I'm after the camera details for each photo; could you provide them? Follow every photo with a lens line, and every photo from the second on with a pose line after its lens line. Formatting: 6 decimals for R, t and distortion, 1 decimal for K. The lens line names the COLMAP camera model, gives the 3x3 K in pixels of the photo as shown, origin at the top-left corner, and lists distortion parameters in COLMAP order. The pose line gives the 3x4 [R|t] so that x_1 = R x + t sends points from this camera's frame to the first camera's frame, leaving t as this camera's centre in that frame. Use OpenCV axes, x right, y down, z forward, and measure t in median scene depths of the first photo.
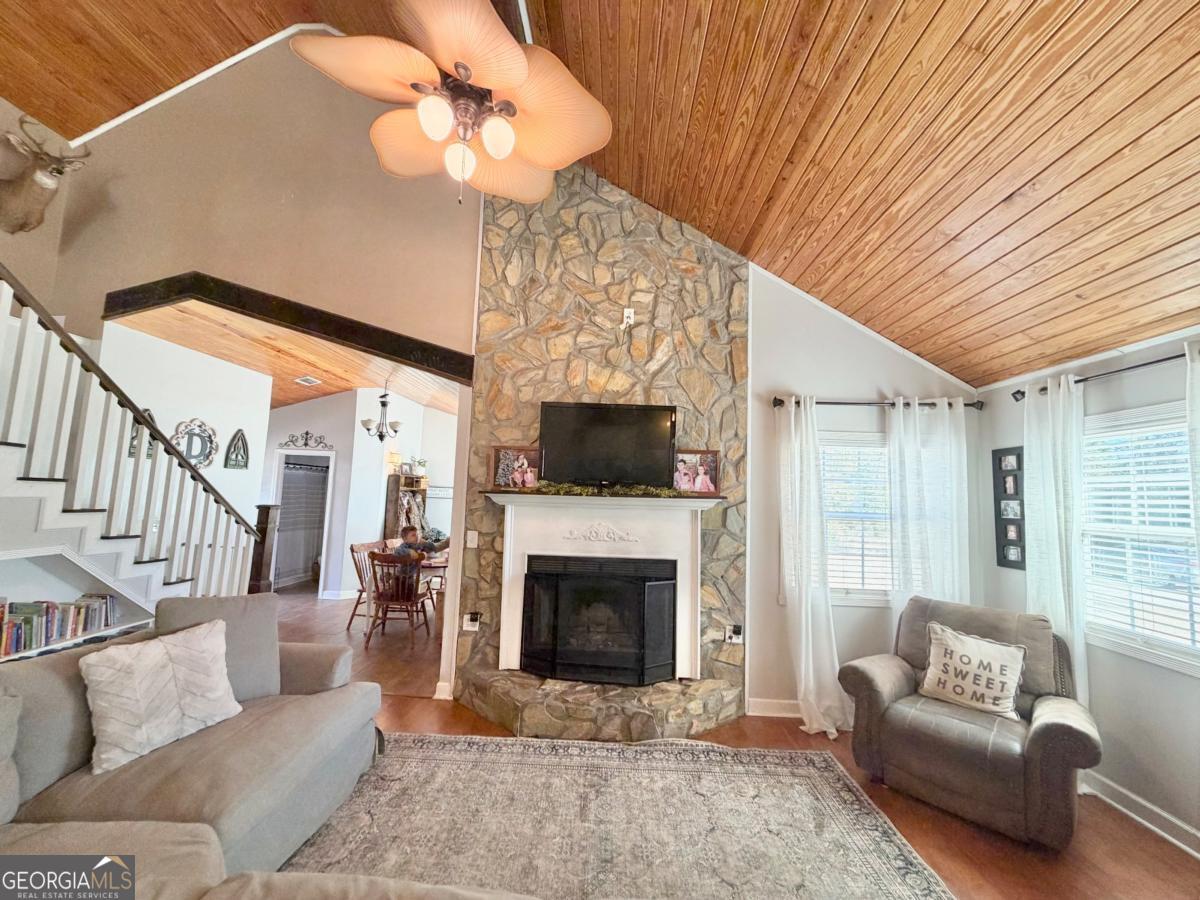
lens RADIAL K [[477.2, 0, 595.5], [0, 477.2, 448.7], [0, 0, 1]] dist [0.000287, -0.000099]
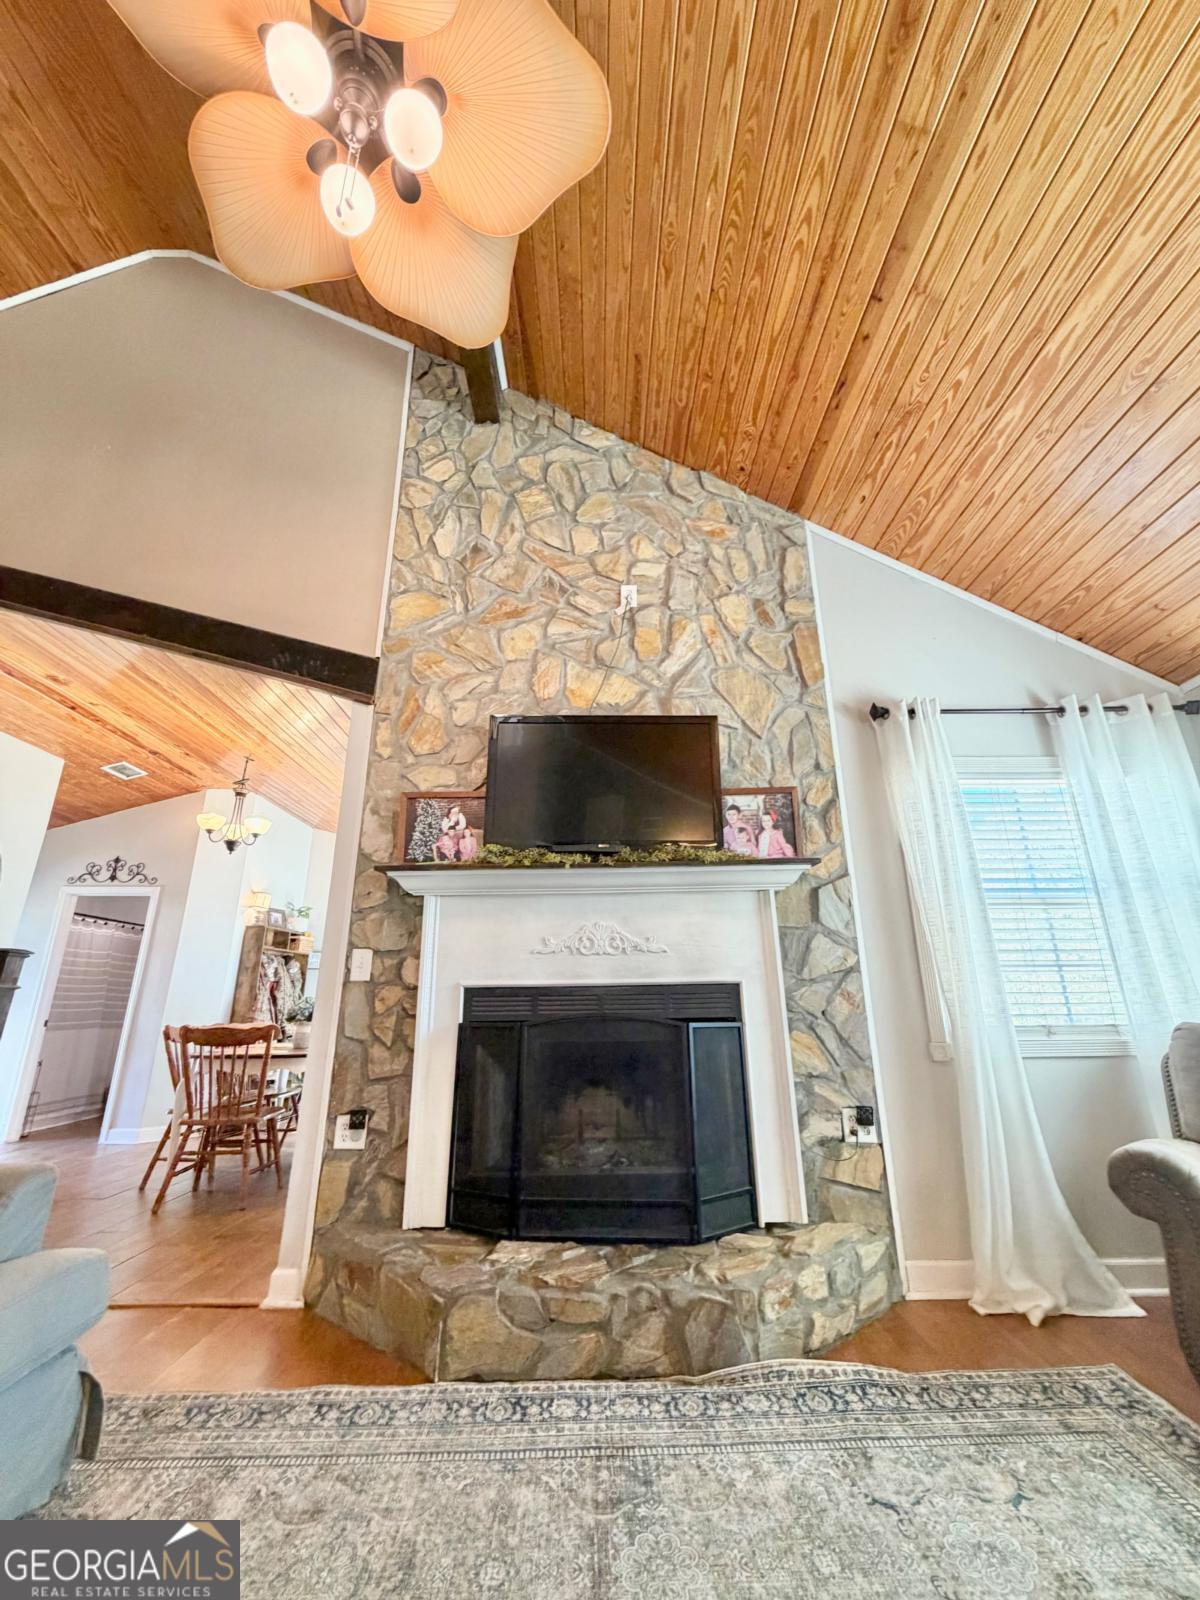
lens RADIAL K [[636.2, 0, 598.8], [0, 636.2, 791.9], [0, 0, 1]] dist [0.000287, -0.000099]
pose [[0.998077, -0.024635, 0.056877, -0.025313], [0.036590, 0.974851, -0.219831, 0.167316], [-0.050031, 0.221490, 0.973878, 0.240785]]
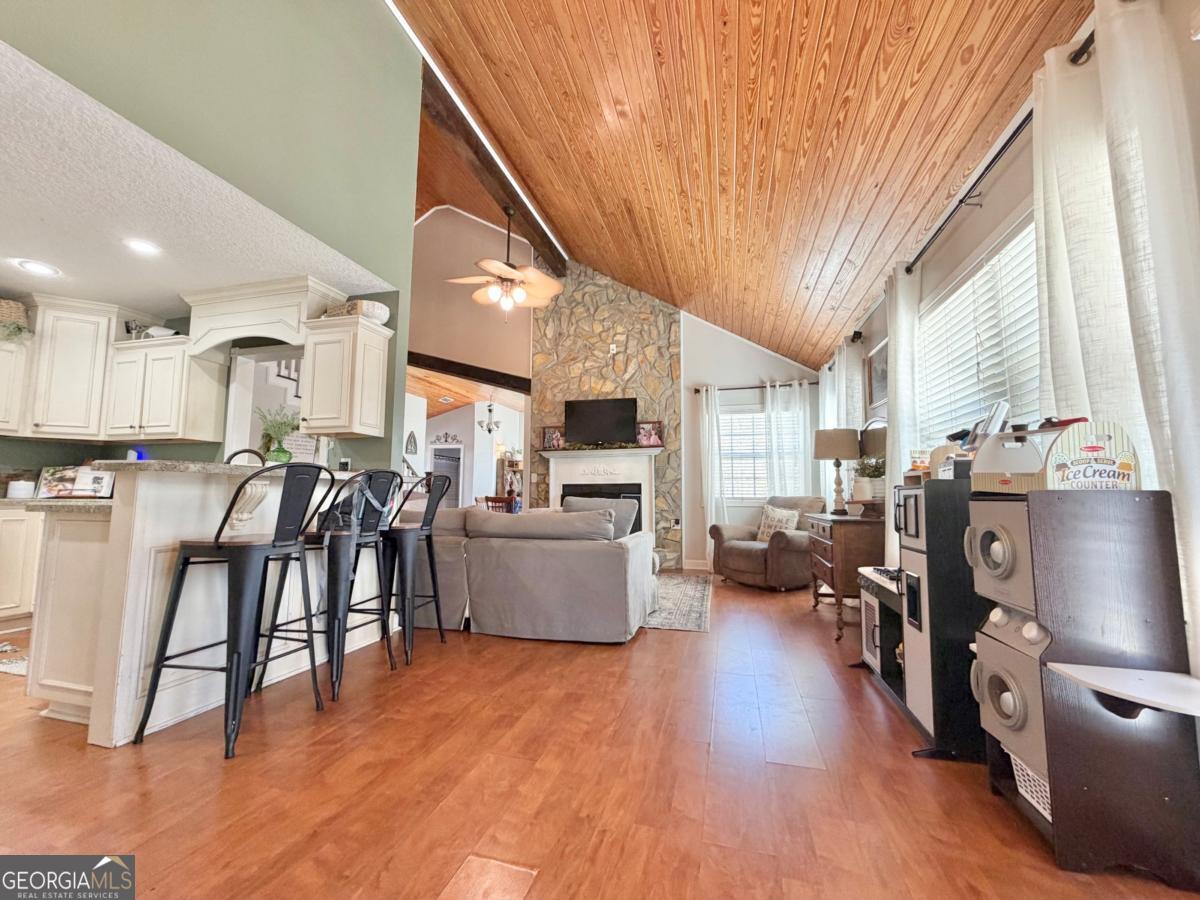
lens RADIAL K [[477.2, 0, 595.5], [0, 477.2, 448.7], [0, 0, 1]] dist [0.000287, -0.000099]
pose [[0.973272, -0.052340, -0.223611, 0.394125], [0.051006, 0.998629, -0.011740, 0.110750], [0.223919, 0.000021, 0.974608, -0.752924]]
